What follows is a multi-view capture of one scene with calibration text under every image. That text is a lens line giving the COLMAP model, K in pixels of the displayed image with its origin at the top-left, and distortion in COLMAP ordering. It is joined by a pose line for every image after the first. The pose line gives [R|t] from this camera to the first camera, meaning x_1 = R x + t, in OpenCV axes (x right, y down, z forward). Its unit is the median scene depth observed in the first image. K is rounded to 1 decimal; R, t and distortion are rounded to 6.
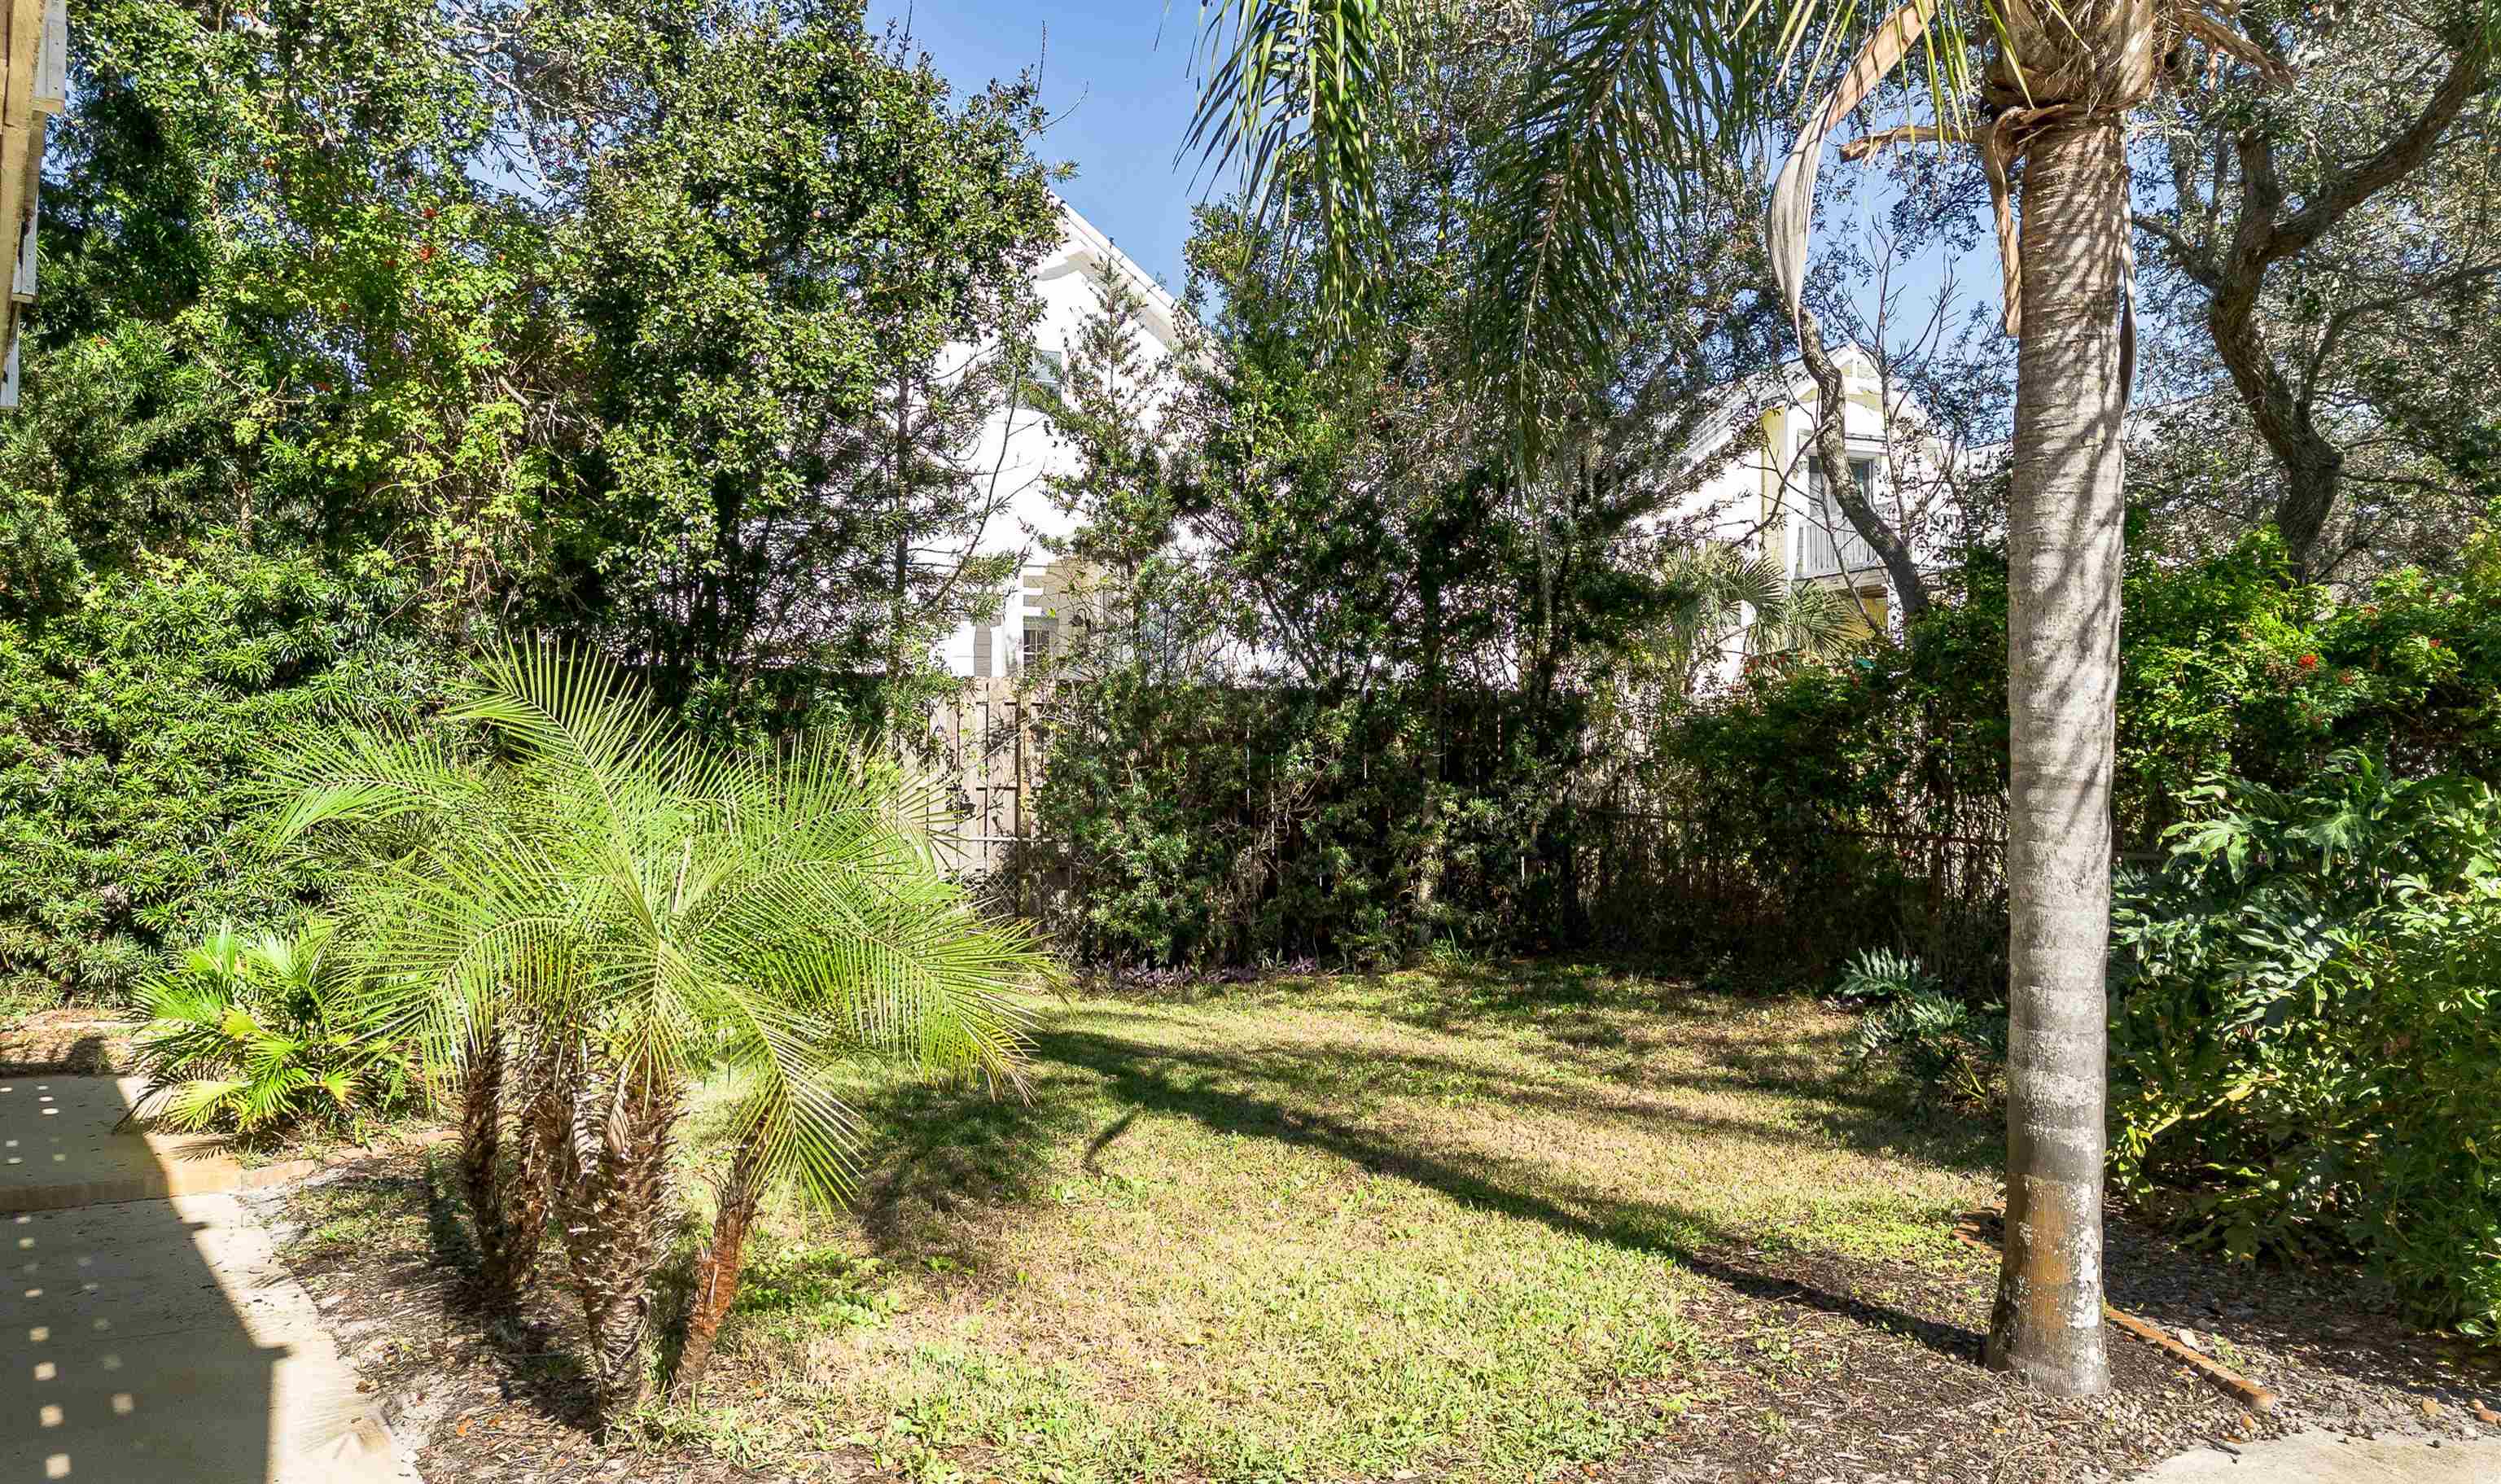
lens RADIAL K [[1671.1, 0, 1326.1], [0, 1671.1, 736.1], [0, 0, 1]] dist [0.043371, -0.043016]
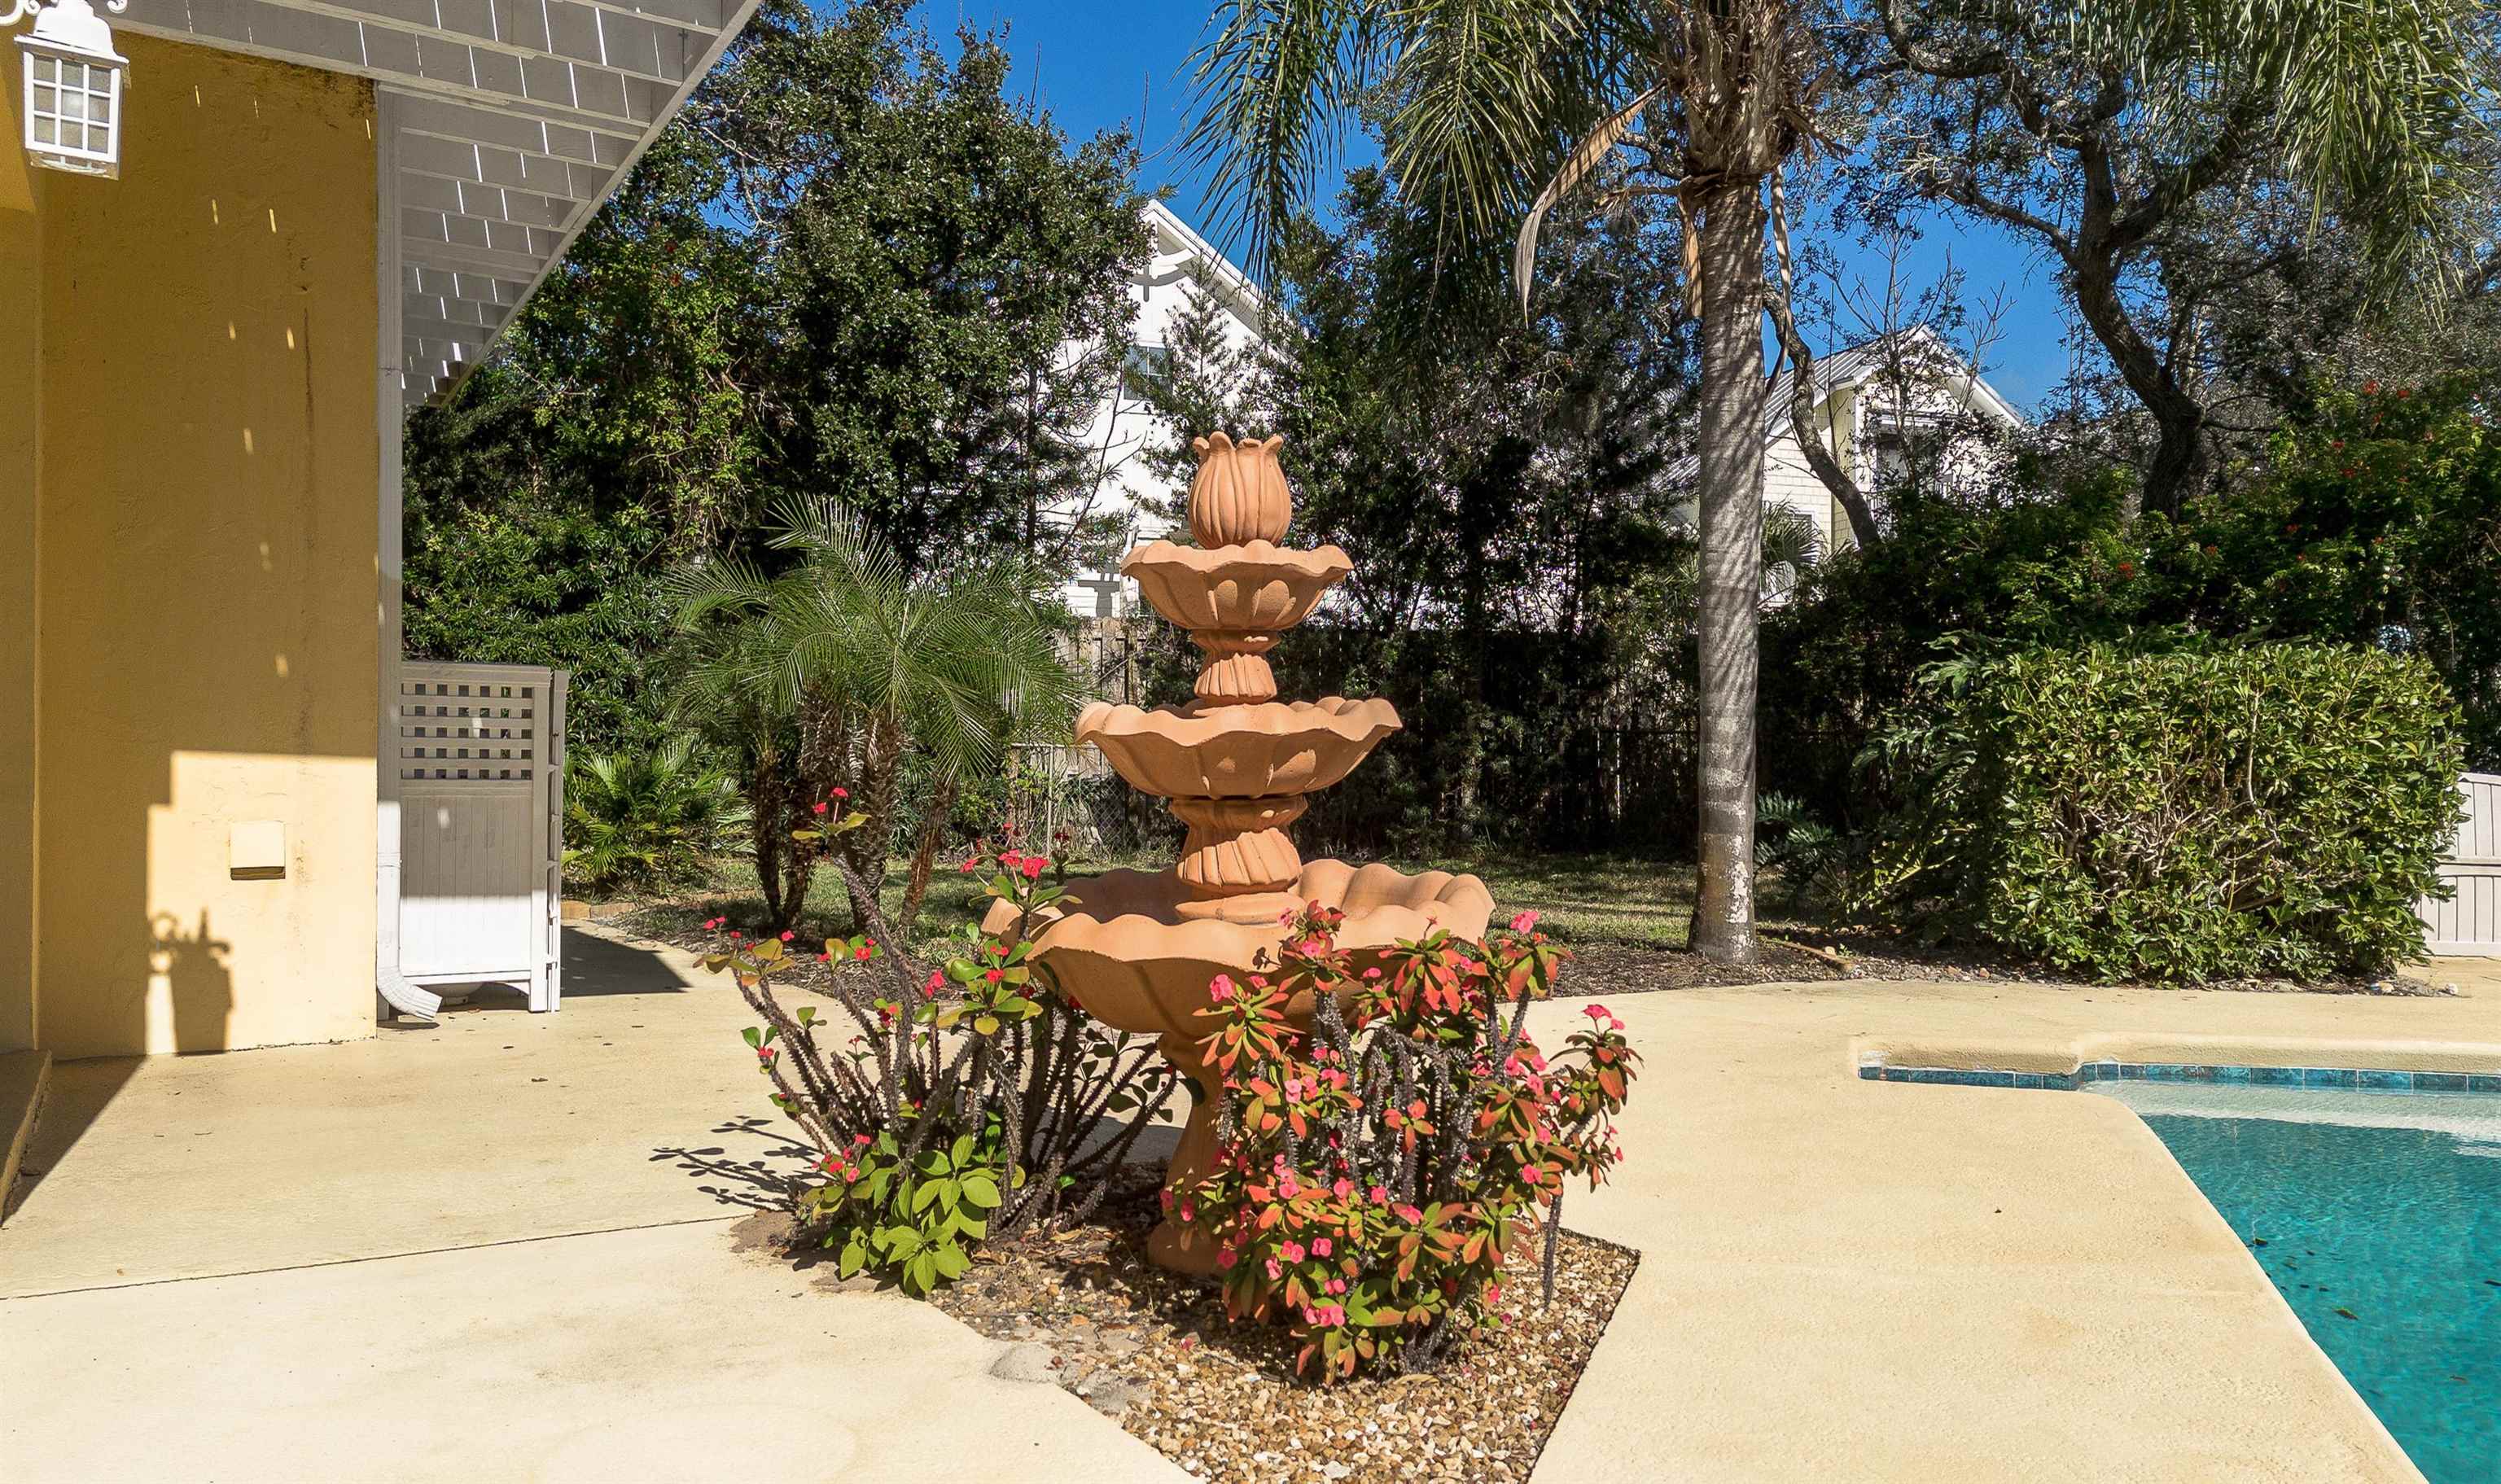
lens RADIAL K [[1671.1, 0, 1326.1], [0, 1671.1, 736.1], [0, 0, 1]] dist [0.043371, -0.043016]
pose [[0.997067, -0.002179, -0.076507, 0.068022], [0.002386, 0.999994, 0.002623, 0.063234], [0.076501, -0.002798, 0.997066, -0.251479]]
